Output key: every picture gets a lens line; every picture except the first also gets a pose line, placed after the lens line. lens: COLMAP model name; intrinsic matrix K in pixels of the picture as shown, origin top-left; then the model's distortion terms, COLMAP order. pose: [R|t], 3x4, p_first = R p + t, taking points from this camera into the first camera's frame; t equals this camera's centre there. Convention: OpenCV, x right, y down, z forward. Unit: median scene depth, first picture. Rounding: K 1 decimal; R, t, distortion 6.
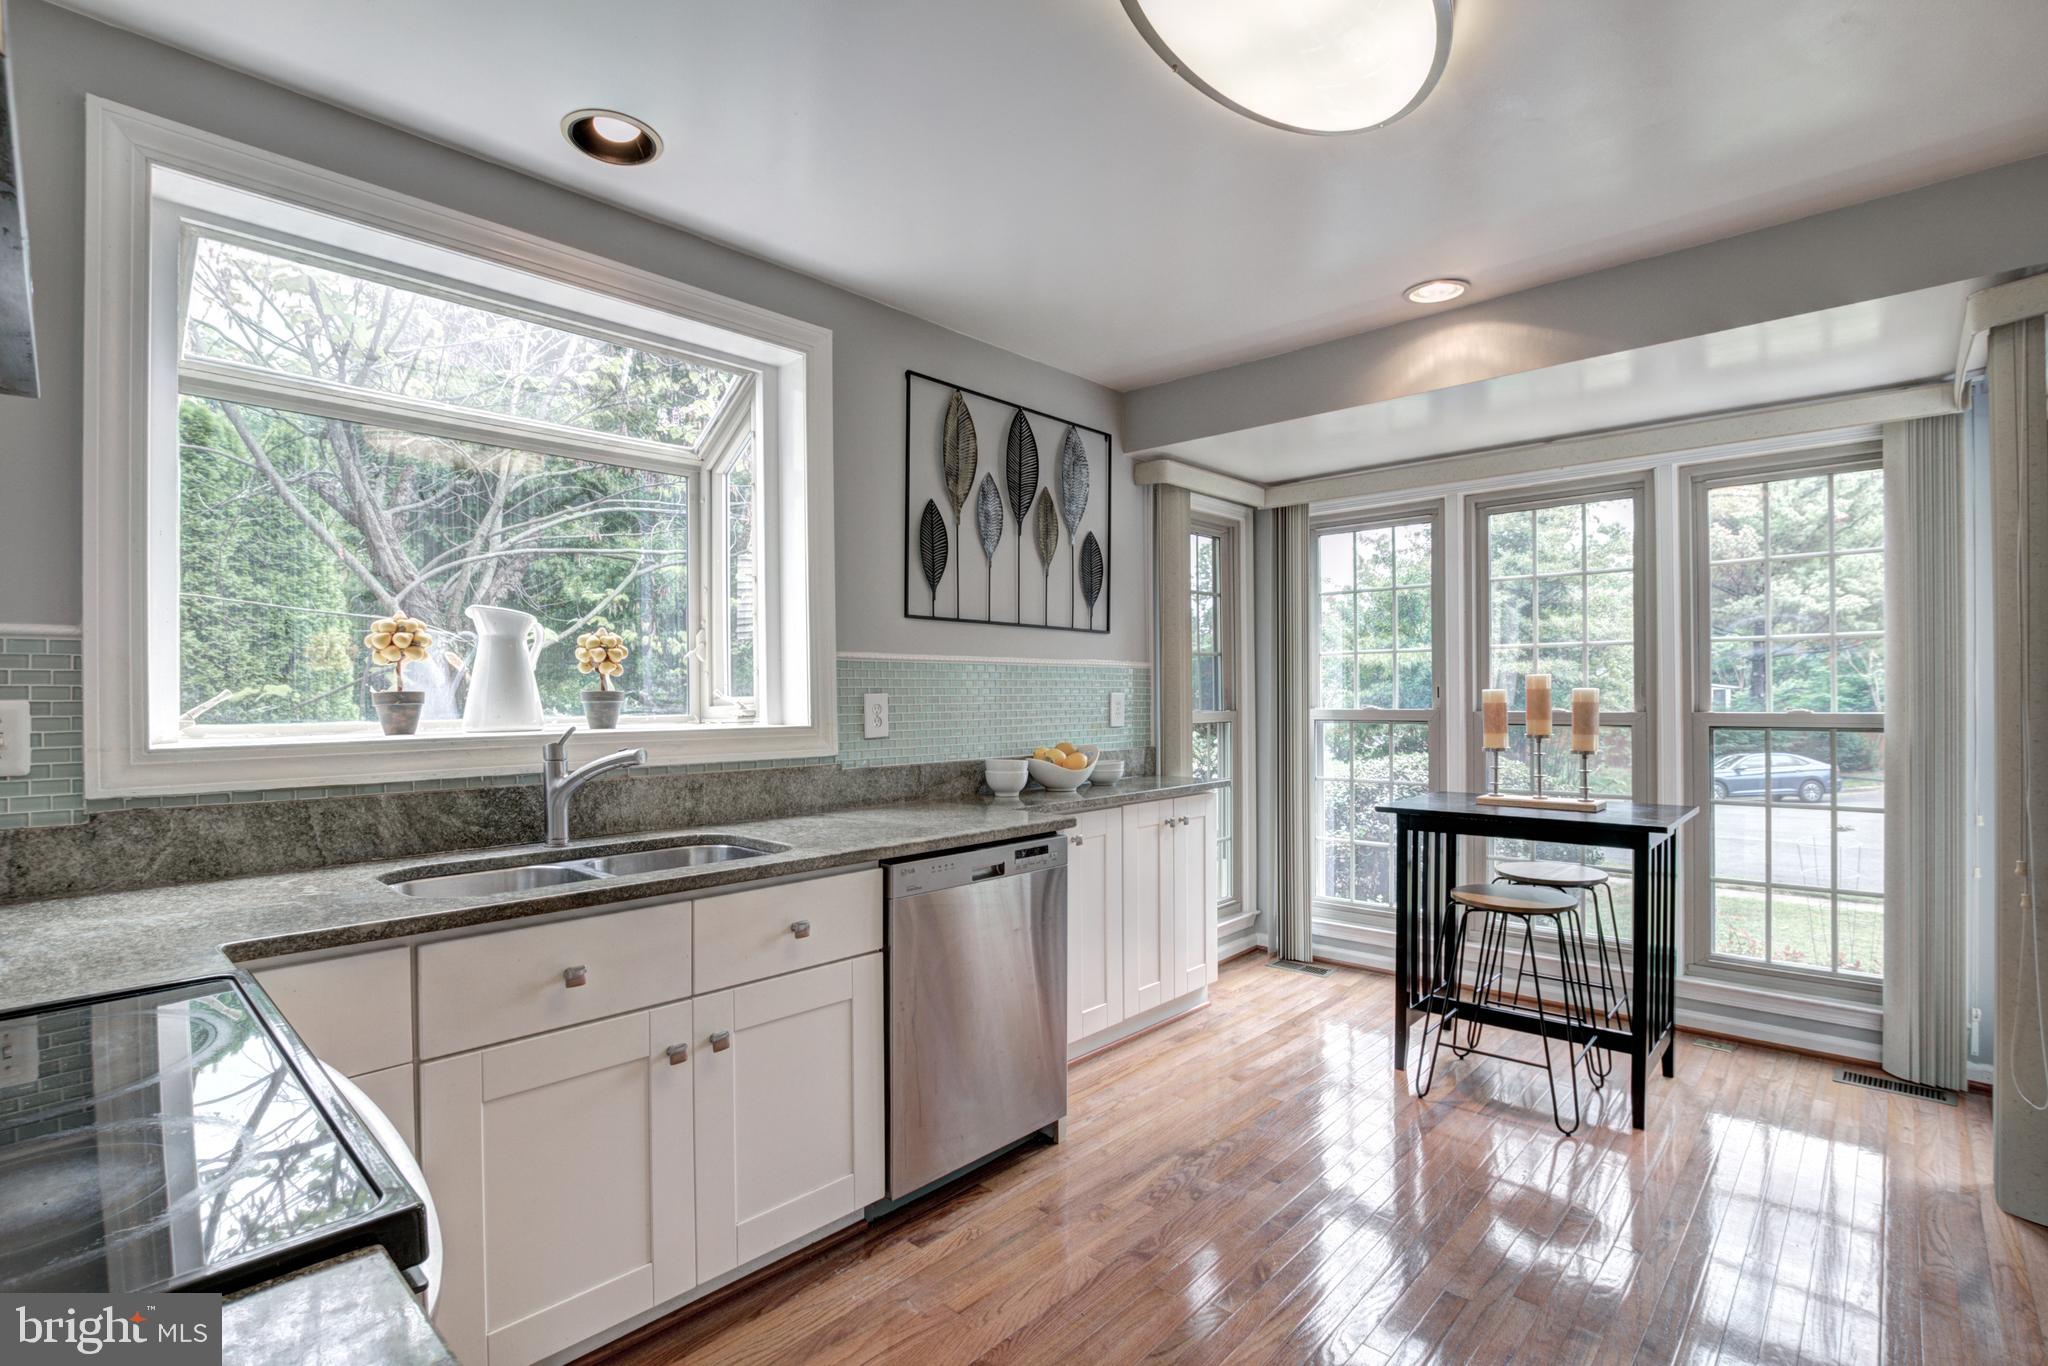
lens RADIAL K [[939.6, 0, 1013.5], [0, 939.6, 689.5], [0, 0, 1]] dist [-0.001794, -0.000228]
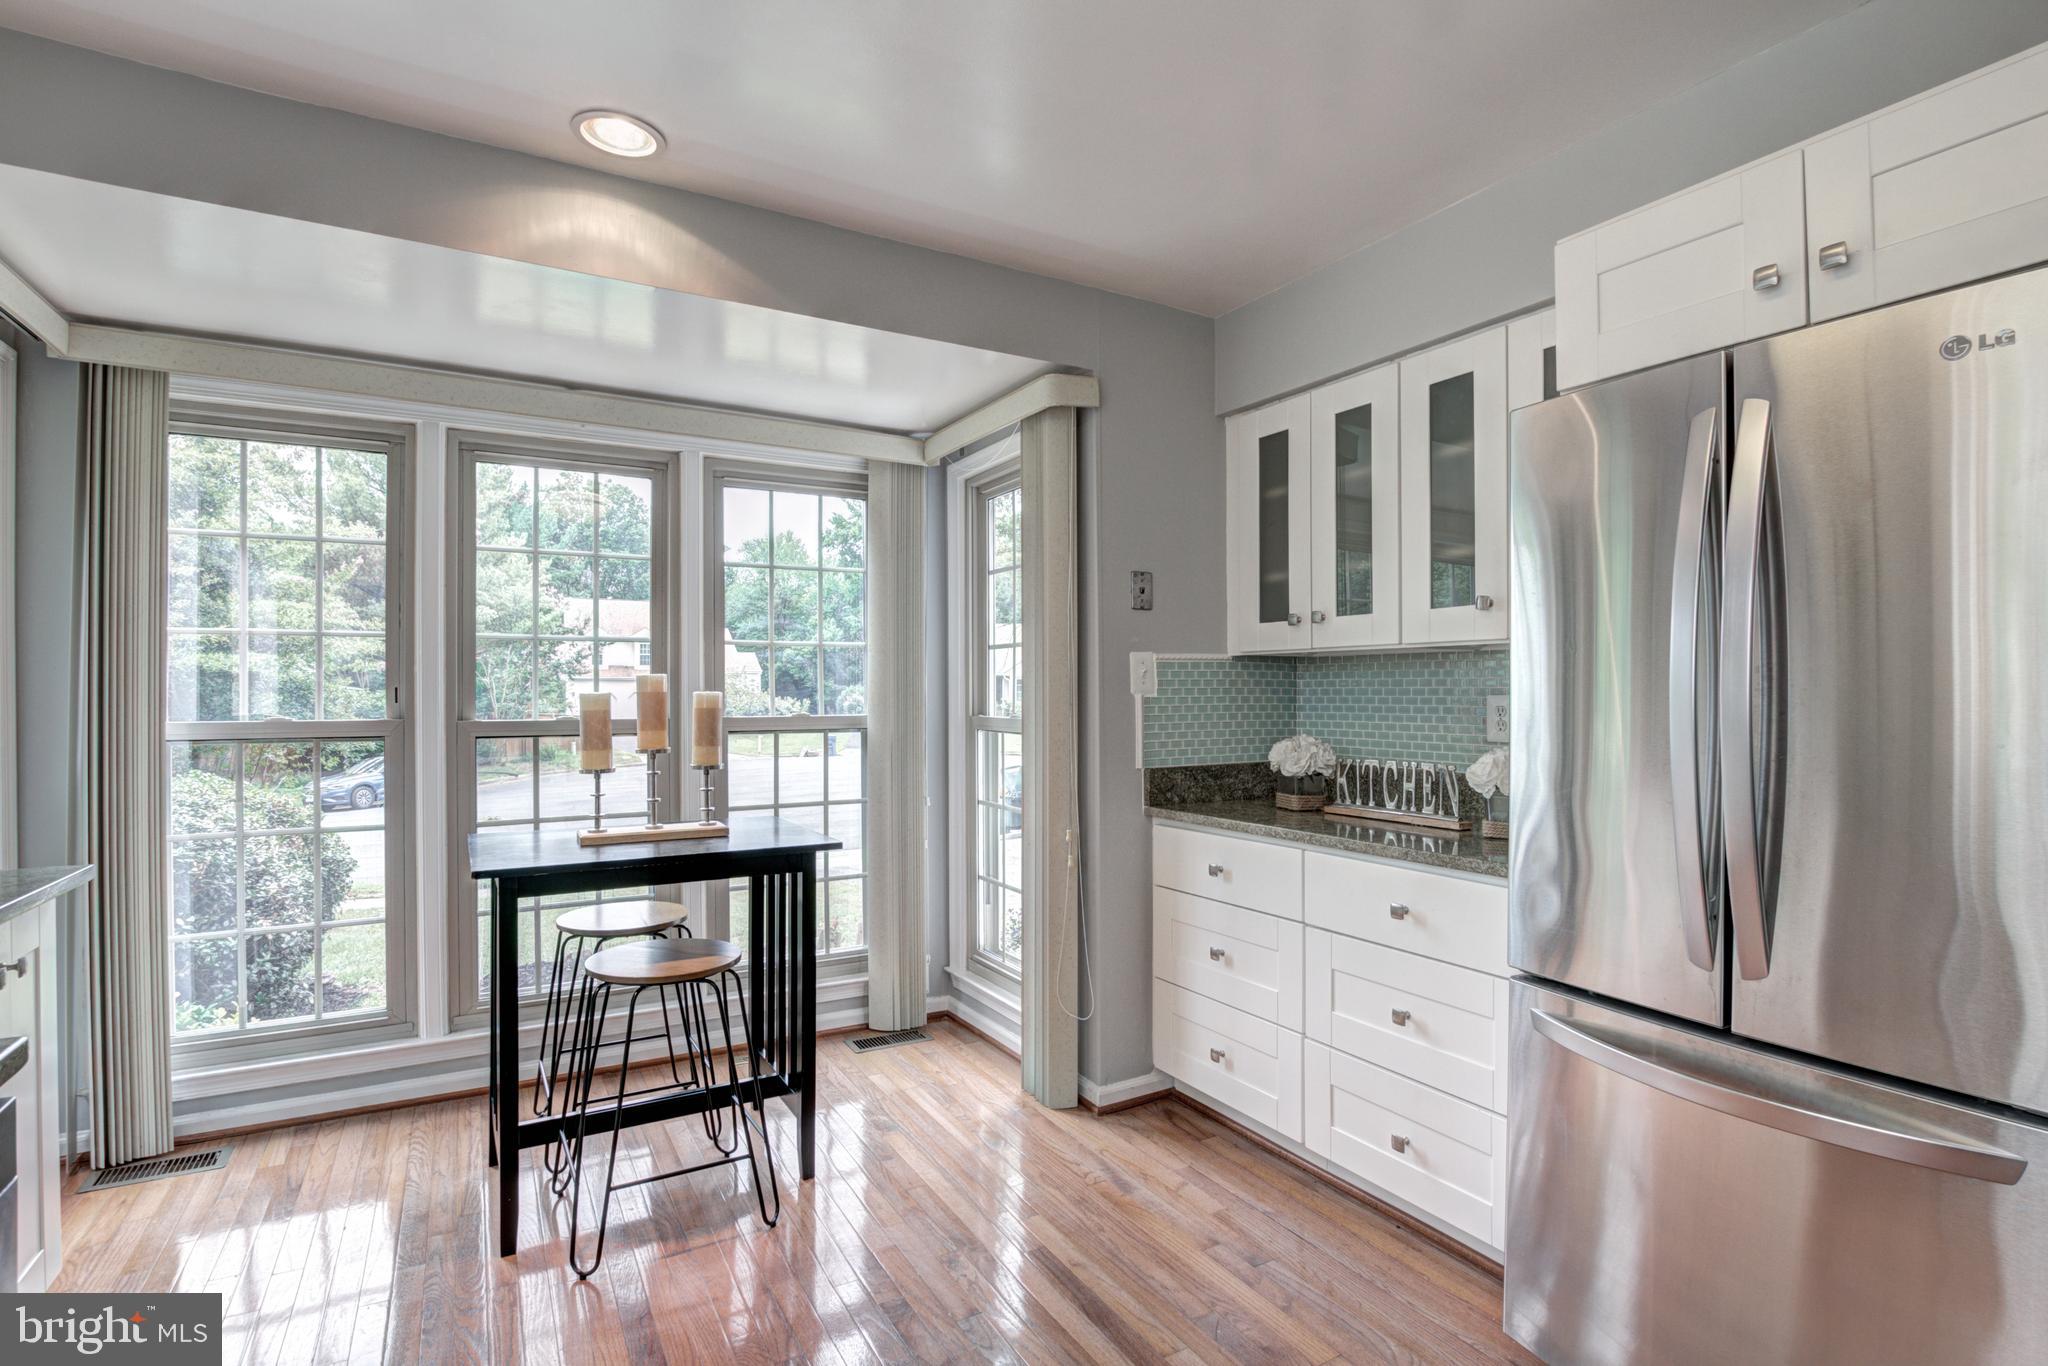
lens RADIAL K [[994.6, 0, 1014.6], [0, 994.6, 697.2], [0, 0, 1]] dist [-0.025612, 0.002816]
pose [[0.298243, 0.000690, 0.954490, -0.144291], [-0.005112, 0.999987, 0.000874, 0.001154], [-0.954476, -0.005140, 0.298243, 0.407151]]
